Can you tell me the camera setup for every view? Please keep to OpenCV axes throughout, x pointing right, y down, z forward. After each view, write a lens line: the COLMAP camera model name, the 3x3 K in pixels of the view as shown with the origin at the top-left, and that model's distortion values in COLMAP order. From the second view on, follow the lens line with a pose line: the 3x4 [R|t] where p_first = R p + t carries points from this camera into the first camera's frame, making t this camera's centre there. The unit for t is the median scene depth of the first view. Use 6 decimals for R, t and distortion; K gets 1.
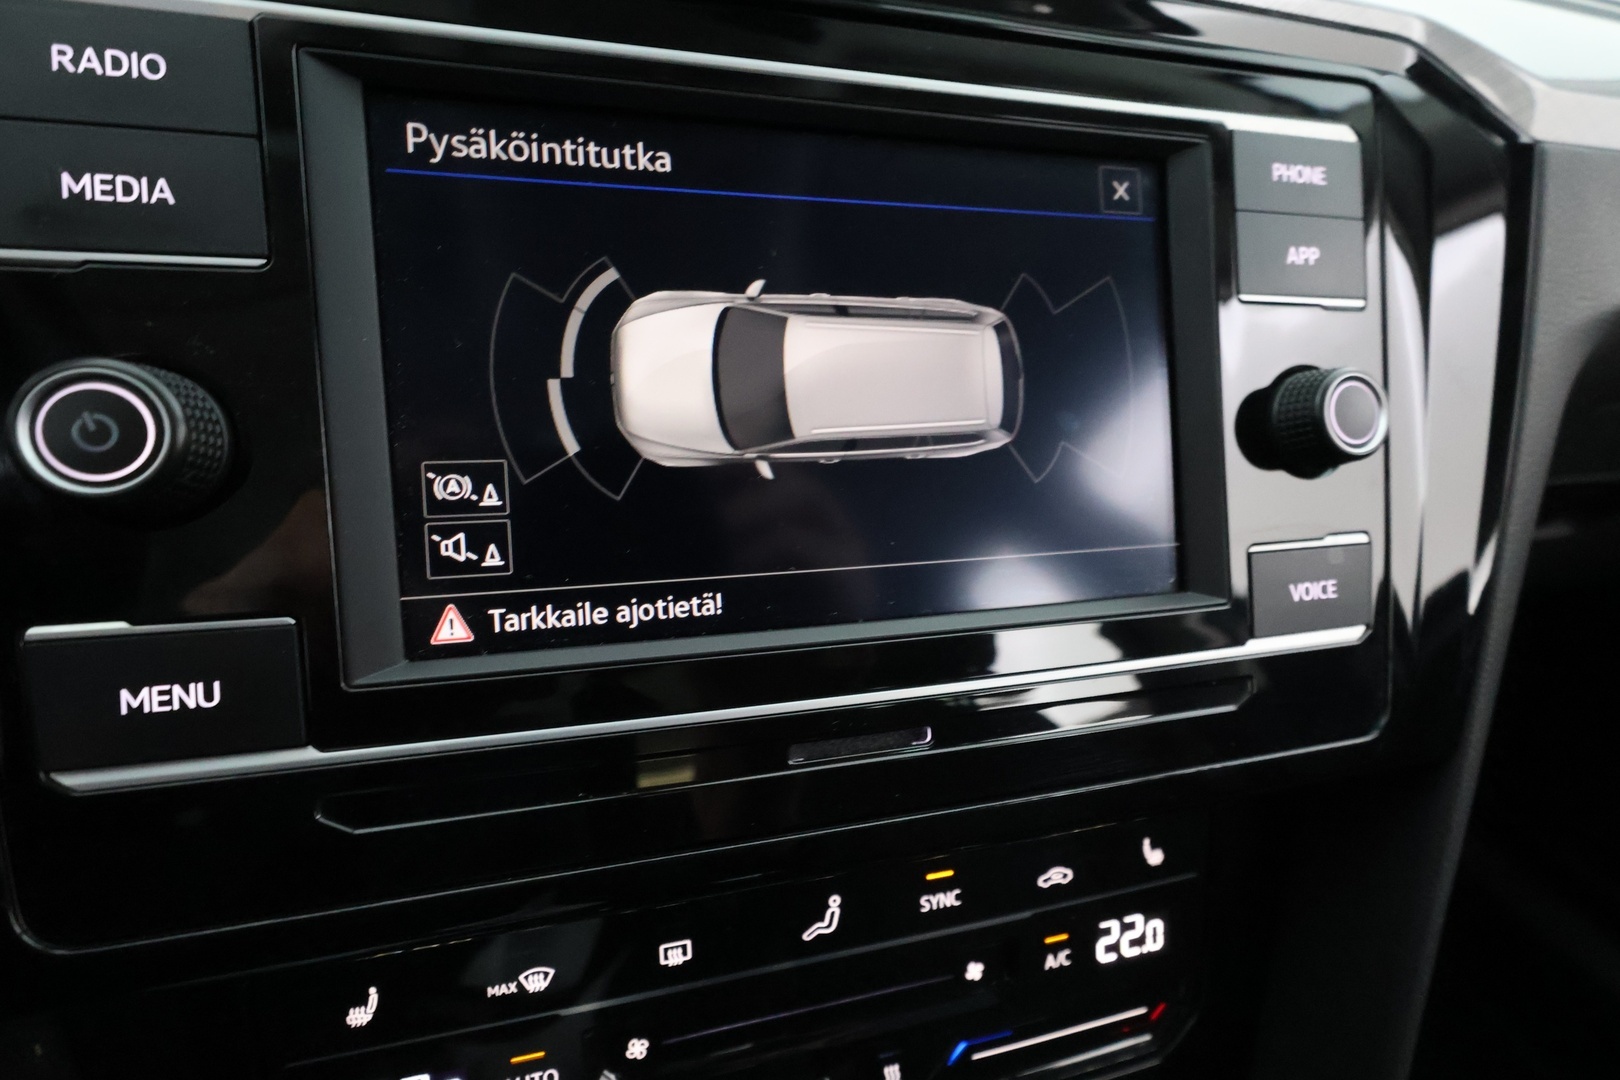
lens RADIAL K [[813.7, 0, 811.7], [0, 813.7, 541.1], [0, 0, 1]] dist [0.003495, 0.001032]
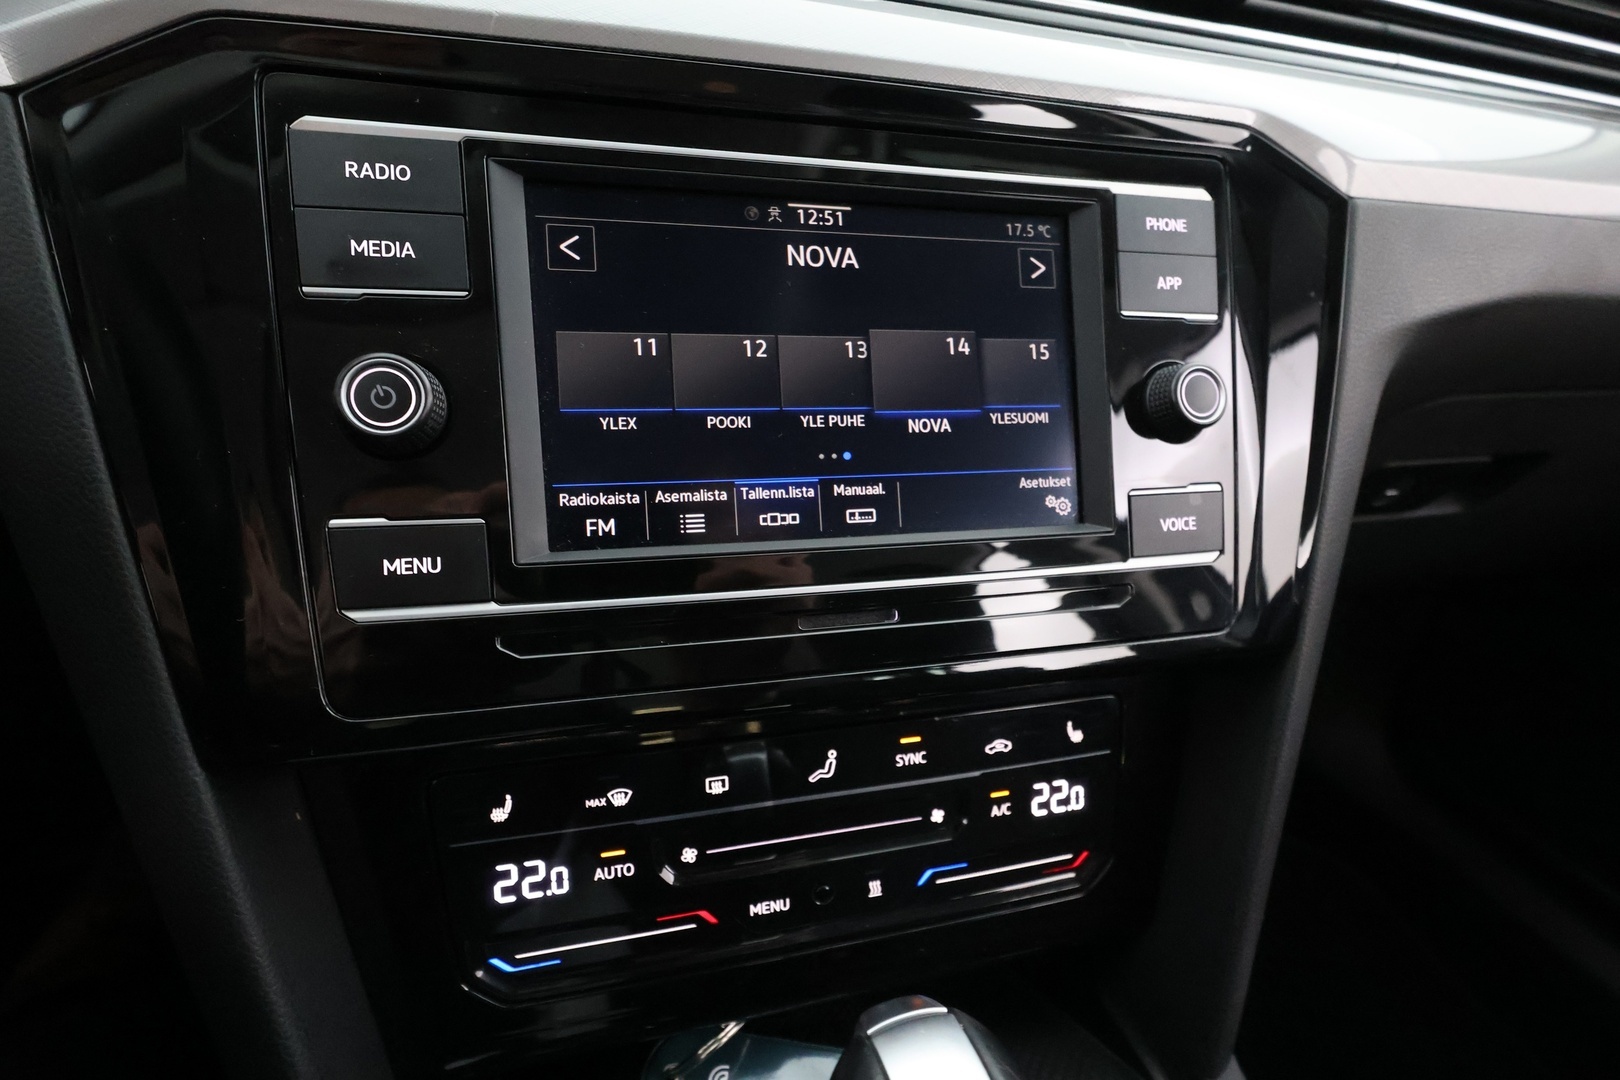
lens RADIAL K [[813.7, 0, 808.2], [0, 813.7, 539.2], [0, 0, 1]] dist [0.003495, 0.001032]
pose [[0.999952, -0.000906, -0.009746, 0.001839], [0.000708, 0.999794, -0.020299, 0.116834], [0.009762, 0.020292, 0.999746, -0.394748]]
